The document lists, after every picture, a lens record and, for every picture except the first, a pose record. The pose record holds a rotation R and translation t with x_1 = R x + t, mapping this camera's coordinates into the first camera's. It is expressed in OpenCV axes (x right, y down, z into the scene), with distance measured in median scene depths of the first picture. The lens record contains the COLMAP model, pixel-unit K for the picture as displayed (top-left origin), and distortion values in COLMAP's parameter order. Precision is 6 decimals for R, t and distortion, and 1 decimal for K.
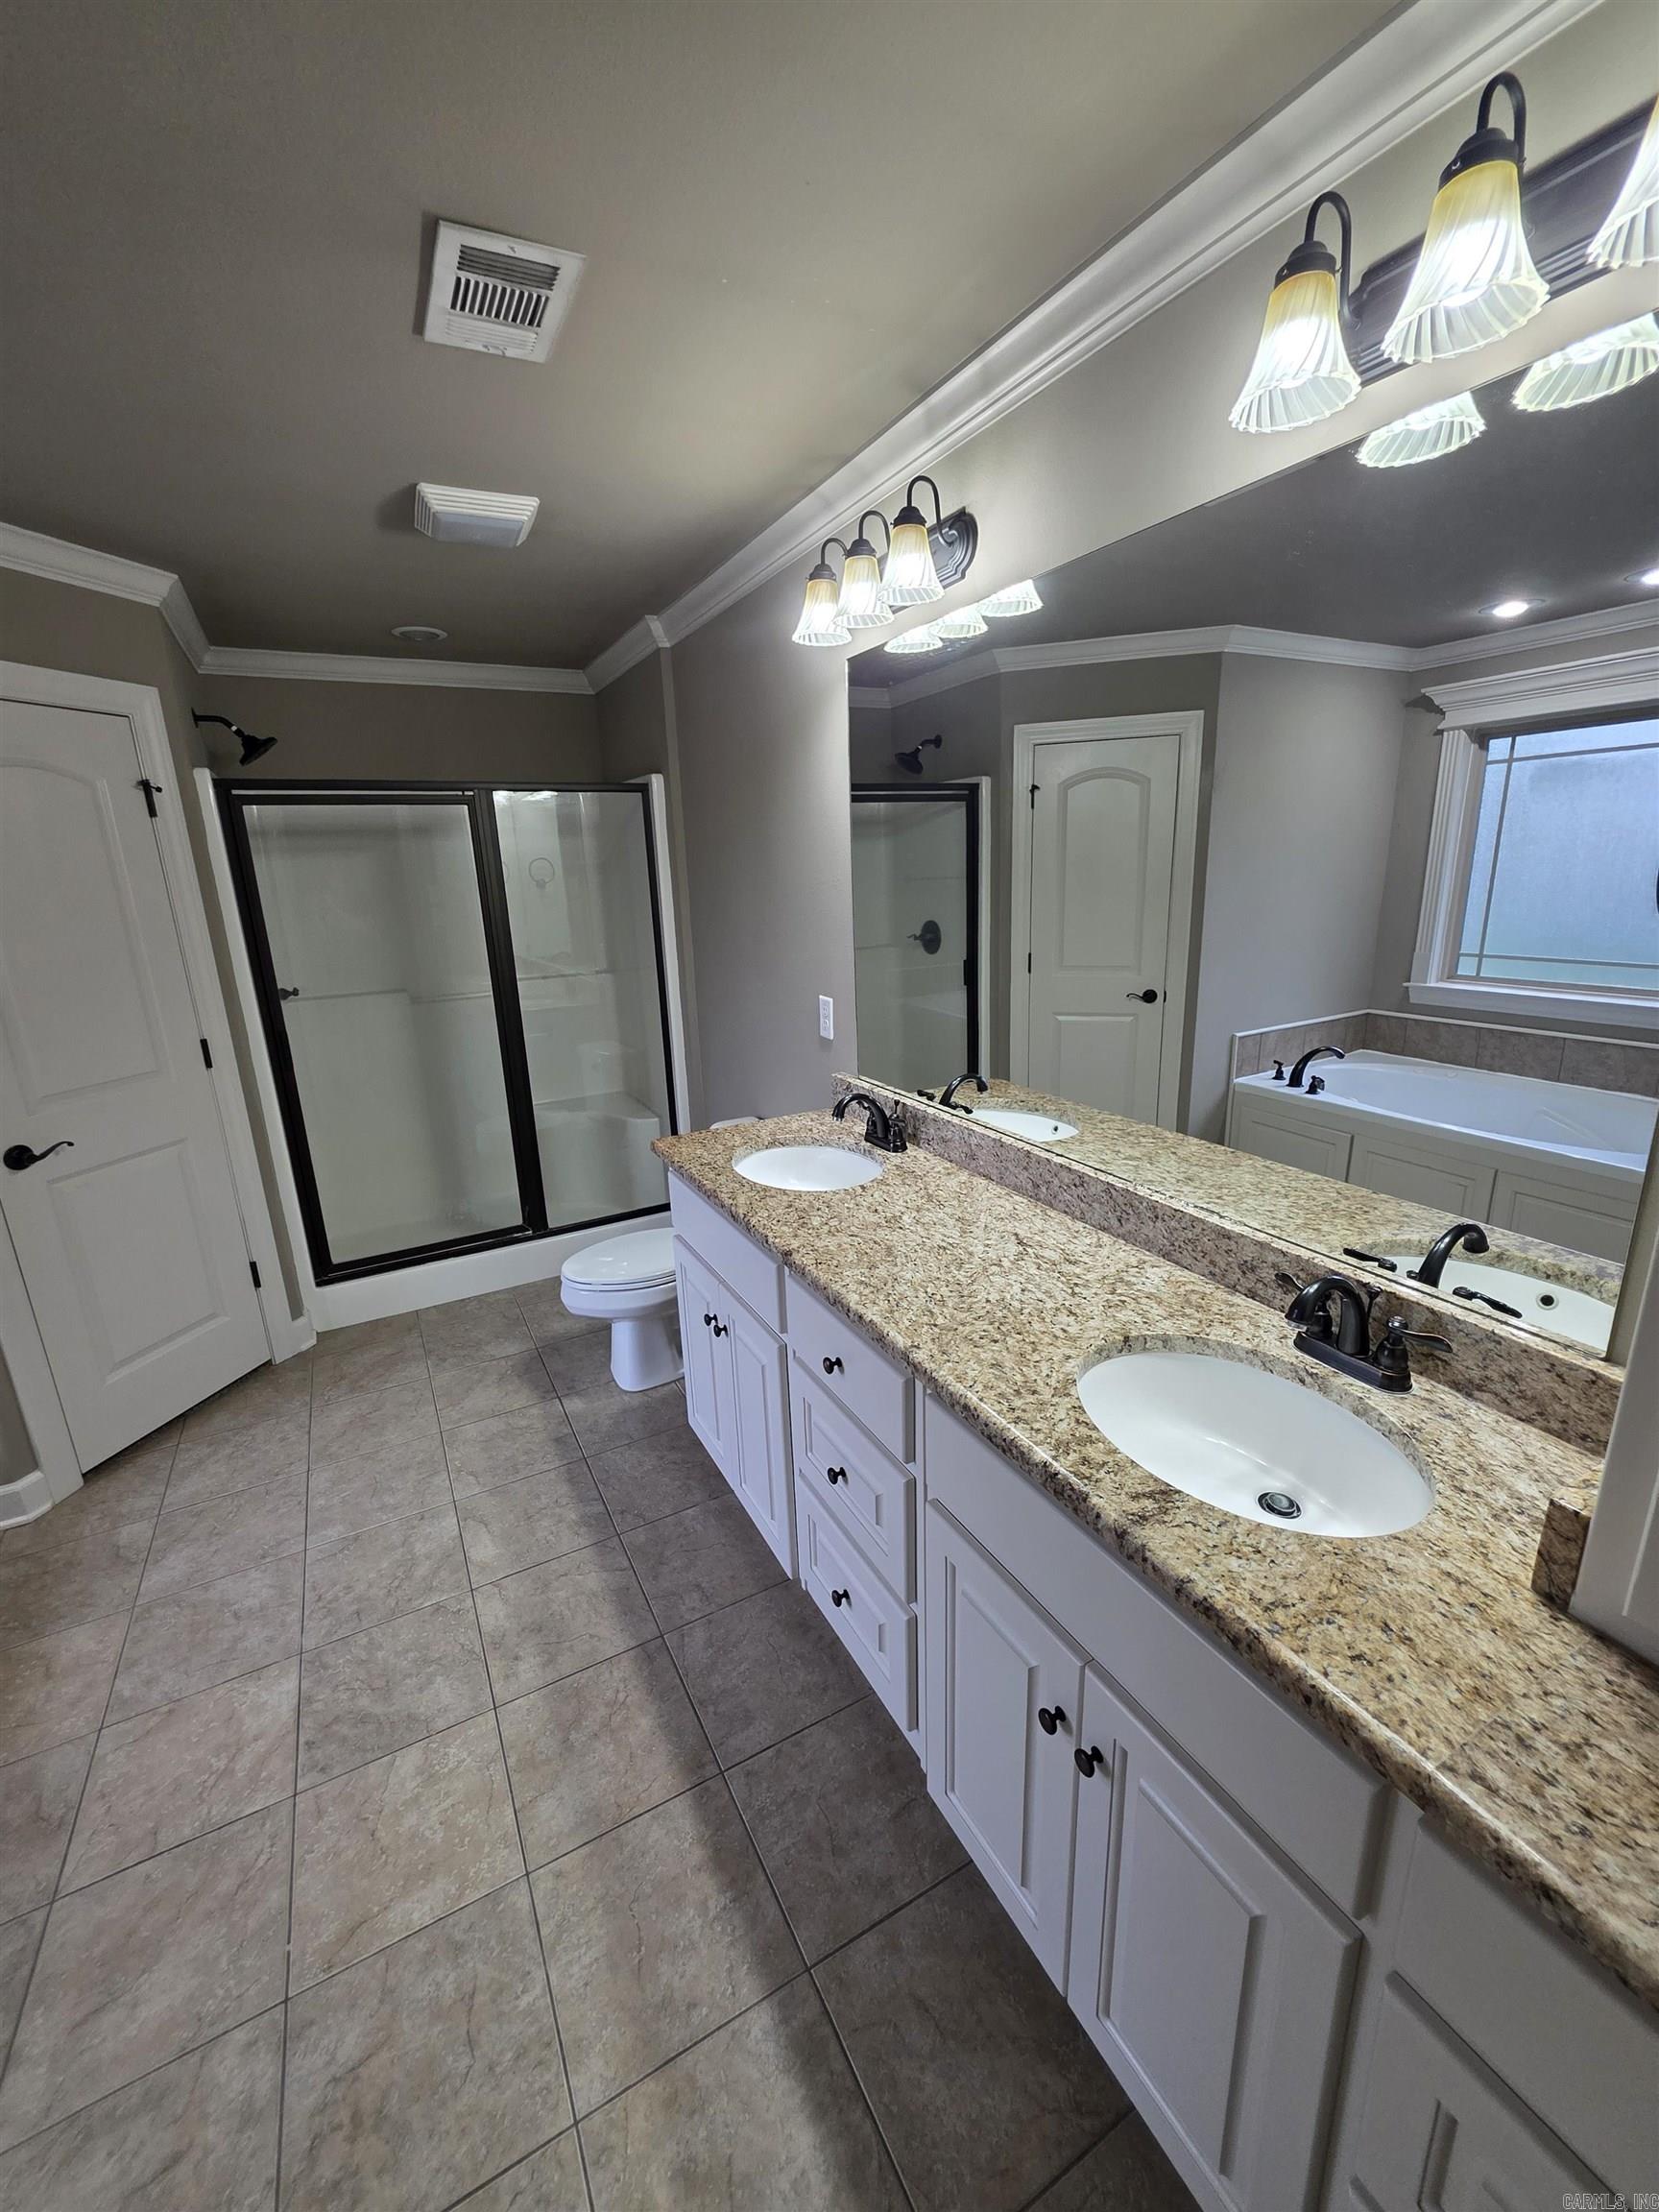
lens RADIAL K [[886.2, 0, 821.2], [0, 886.2, 1100.0], [0, 0, 1]] dist [0.002359, -0.000459]
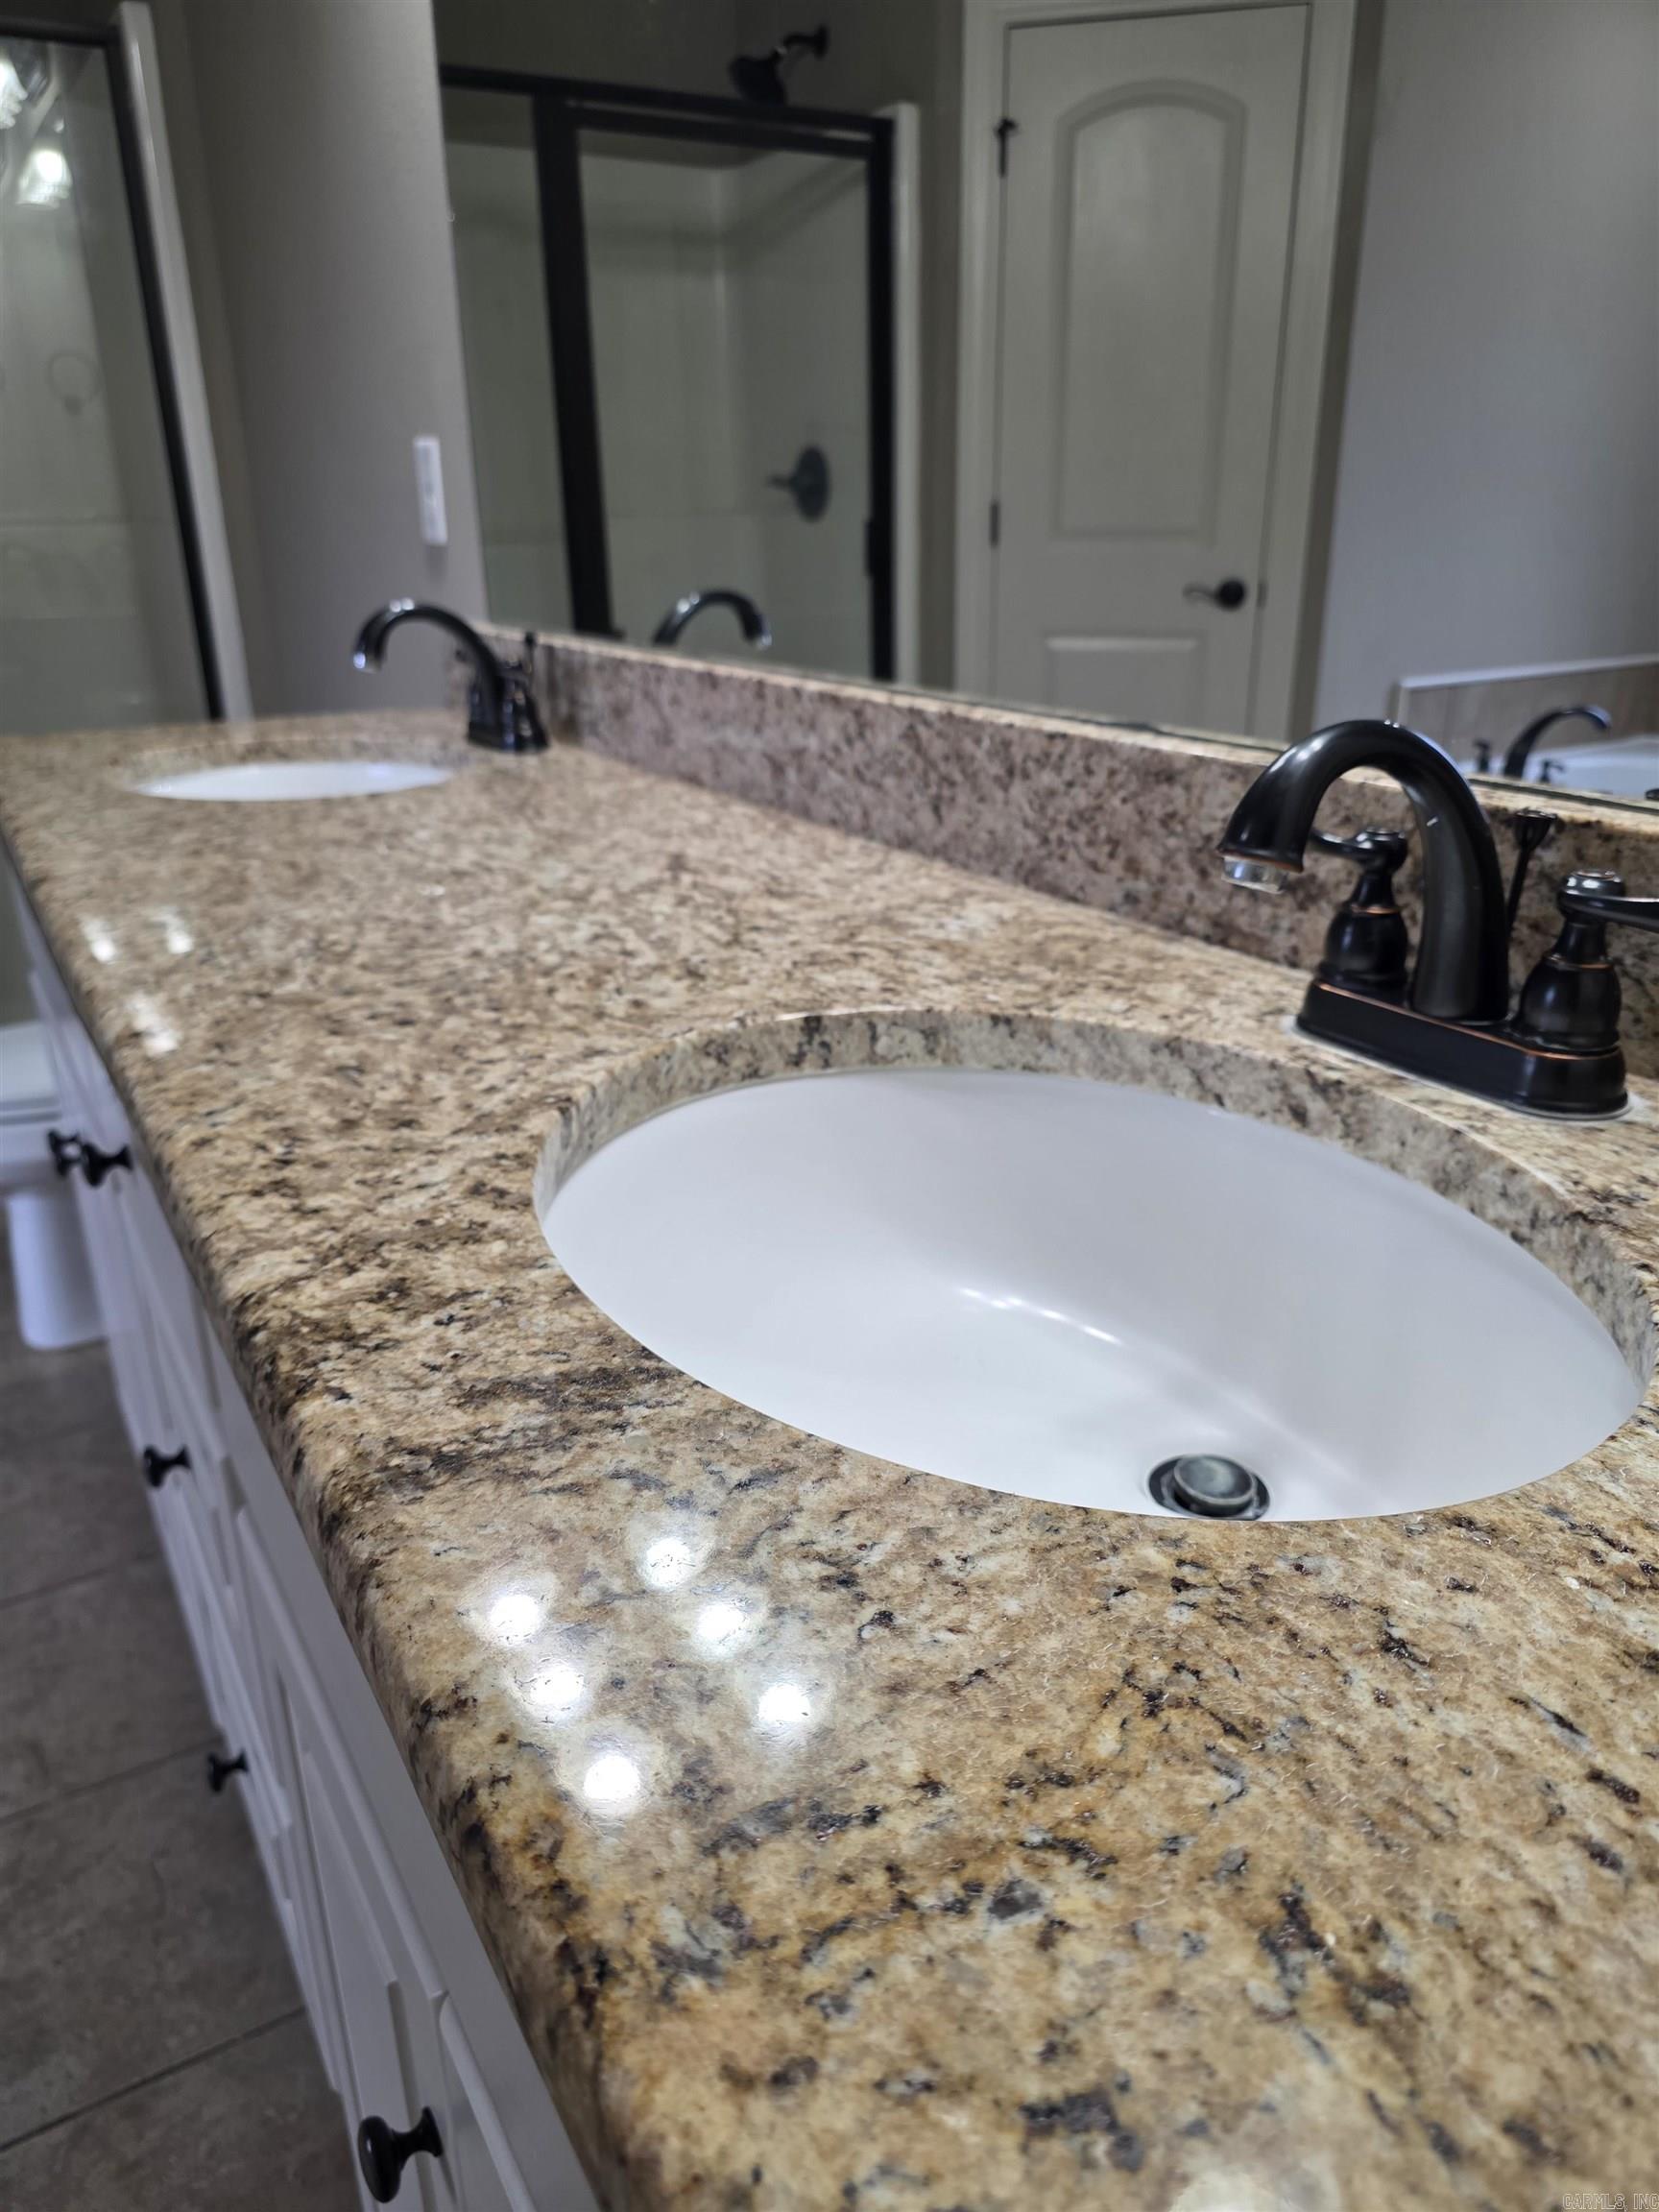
lens RADIAL K [[1516.0, 0, 829.5], [0, 1516.0, 1106.0], [0, 0, 1]] dist [0.027972, -0.044187]
pose [[0.998597, 0.007901, 0.052356, 0.235664], [-0.013467, 0.994185, 0.106840, 0.175988], [-0.051207, -0.107395, 0.992897, 0.318798]]
